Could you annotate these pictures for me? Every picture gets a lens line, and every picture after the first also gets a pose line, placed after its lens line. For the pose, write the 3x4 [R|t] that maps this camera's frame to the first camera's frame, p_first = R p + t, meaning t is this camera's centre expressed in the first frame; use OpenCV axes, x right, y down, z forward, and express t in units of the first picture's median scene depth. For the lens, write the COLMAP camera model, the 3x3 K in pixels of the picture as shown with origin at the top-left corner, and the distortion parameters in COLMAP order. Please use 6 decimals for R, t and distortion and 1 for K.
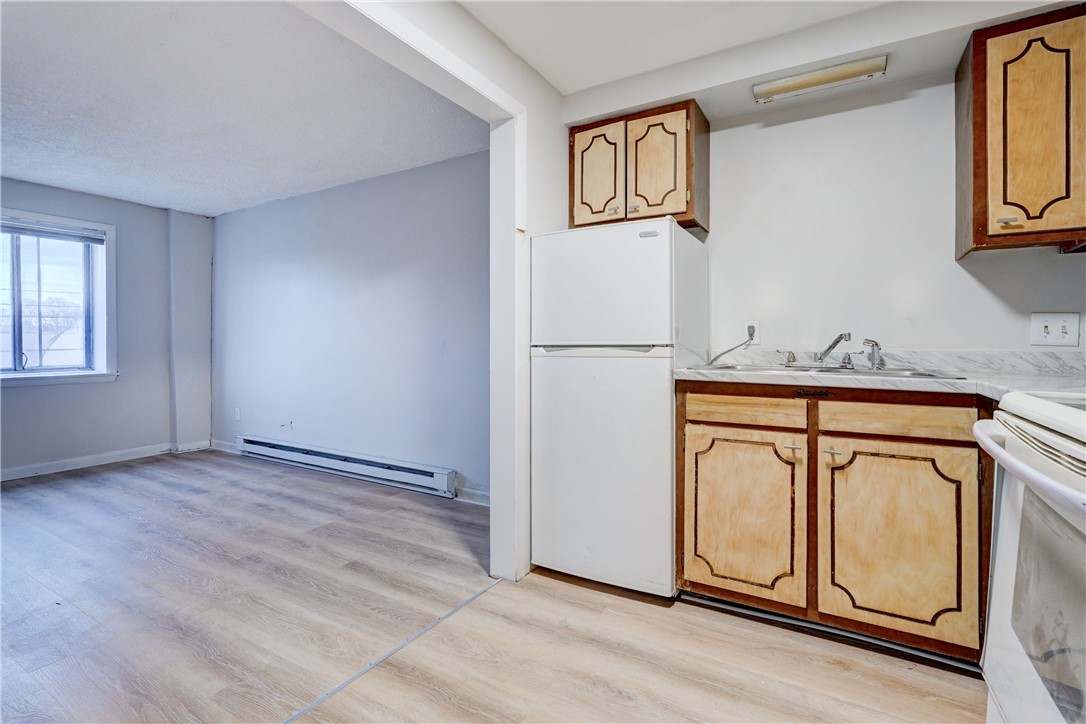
lens RADIAL K [[490.4, 0, 546.9], [0, 490.4, 343.4], [0, 0, 1]] dist [-0.003070, 0.000706]
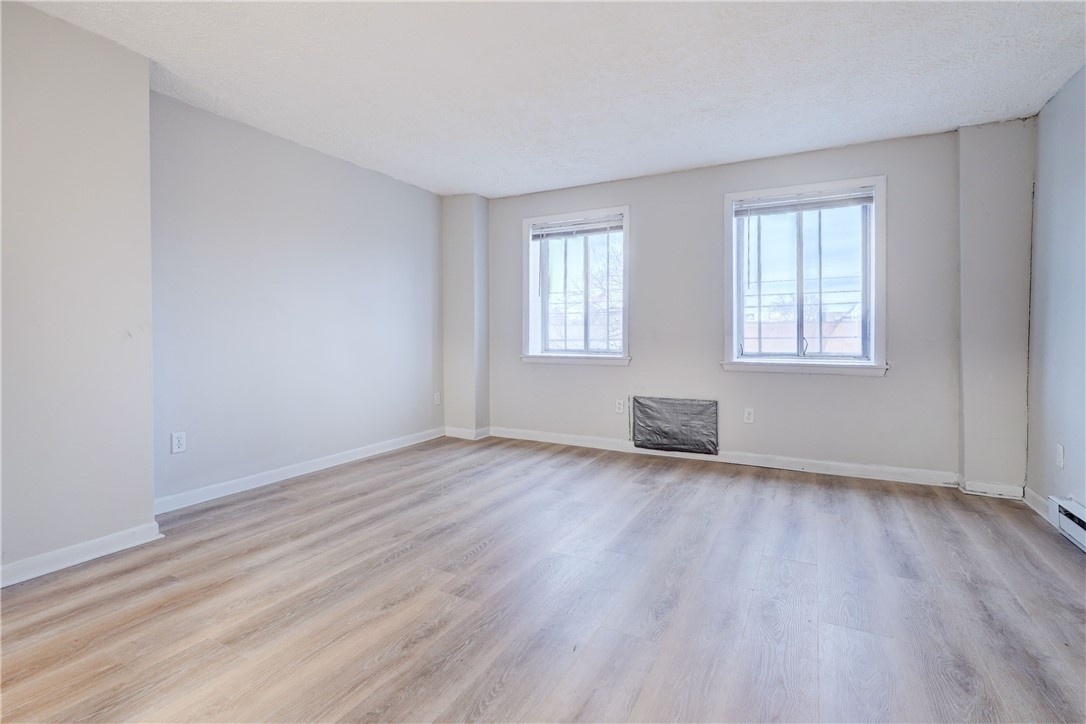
lens RADIAL K [[526.2, 0, 556.8], [0, 526.2, 330.6], [0, 0, 1]] dist [-0.003134, 0.000220]
pose [[0.029118, 0.000673, -0.999576, -0.104126], [-0.002129, 0.999998, 0.000611, 0.009062], [0.999574, 0.002110, 0.029120, 0.711455]]
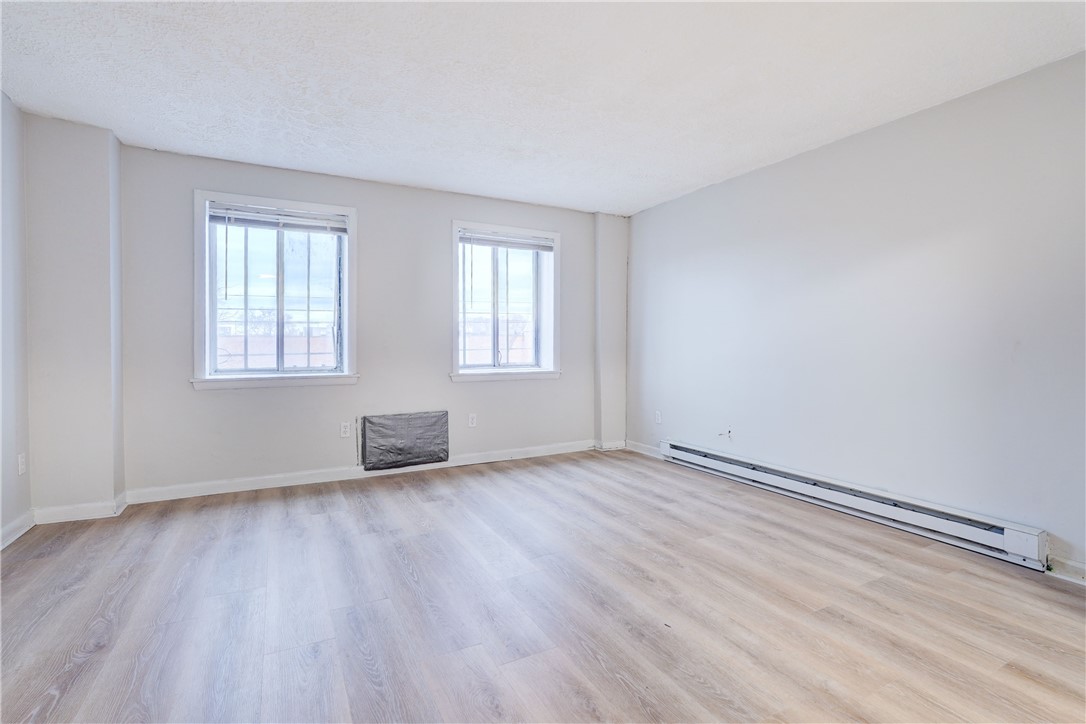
lens RADIAL K [[500.8, 0, 535.1], [0, 500.8, 347.1], [0, 0, 1]] dist [-0.002512, 0.001056]
pose [[0.849370, 0.003023, -0.527790, -0.539944], [-0.002574, 0.999995, 0.001584, 0.011052], [0.527792, 0.000013, 0.849373, 0.063369]]
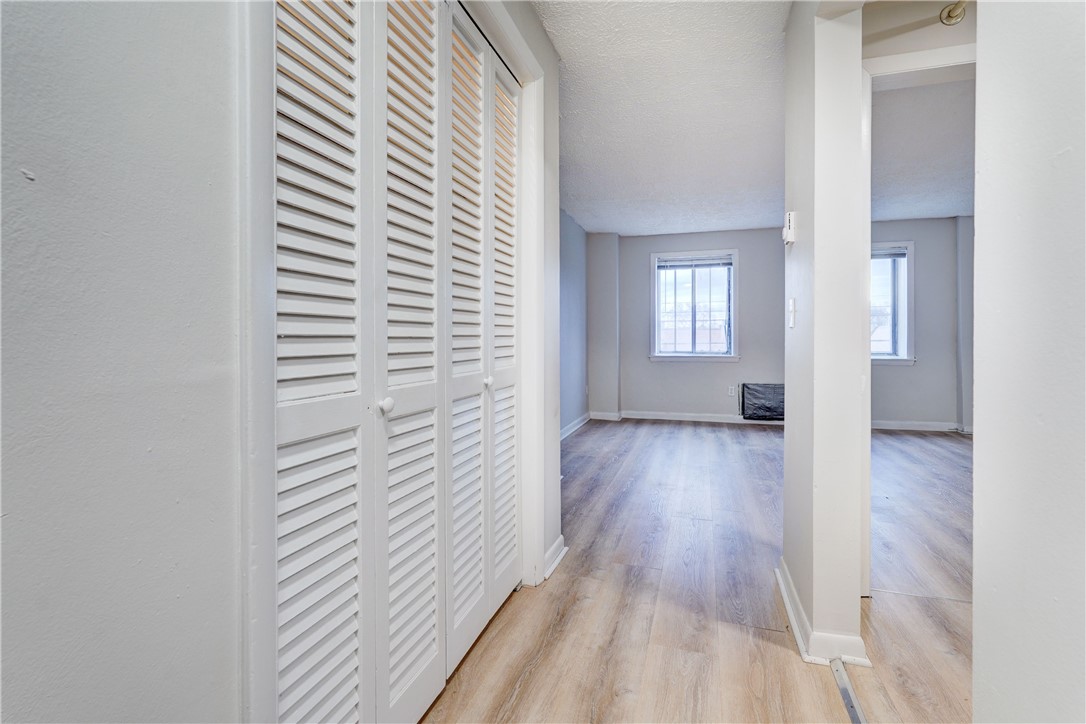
lens RADIAL K [[519.8, 0, 555.4], [0, 519.8, 340.6], [0, 0, 1]] dist [-0.002241, -0.000027]
pose [[0.256544, 0.006802, -0.966509, 0.258957], [-0.000166, 0.999976, 0.006994, 0.008037], [0.966533, -0.001634, 0.256538, -0.350618]]
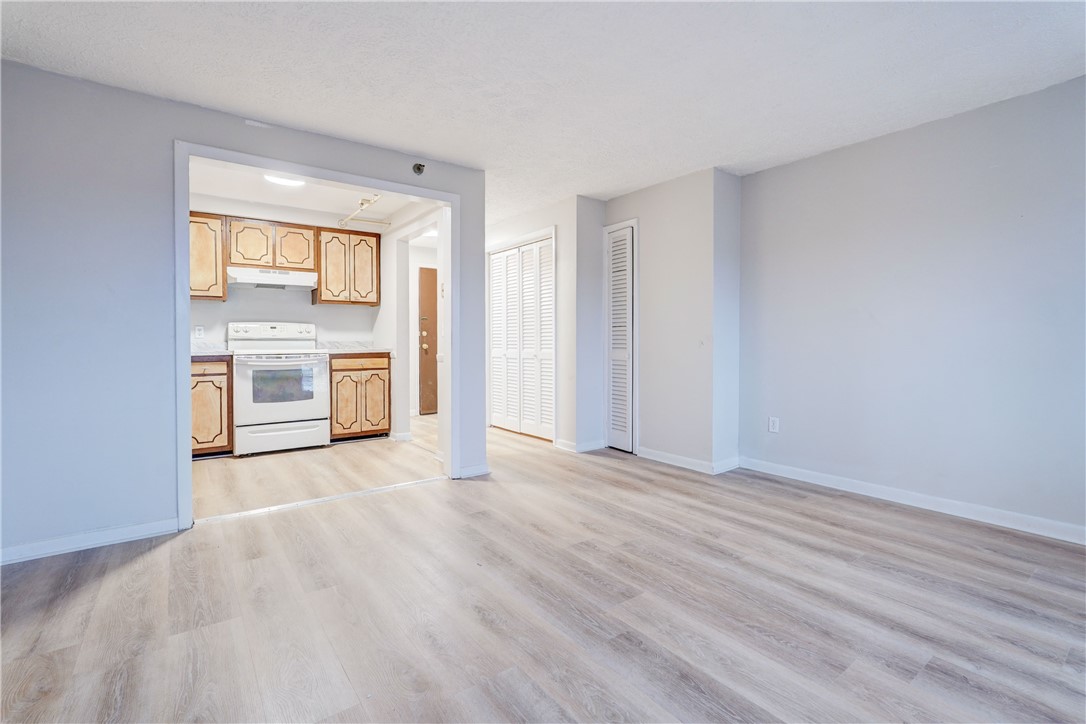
lens RADIAL K [[461.4, 0, 502.3], [0, 461.4, 347.6], [0, 0, 1]] dist [-0.002294, -0.000150]
pose [[-0.888161, -0.005242, 0.459502, -1.151524], [0.001062, 0.999909, 0.013460, 0.012596], [-0.459531, 0.012443, -0.888075, 1.441387]]
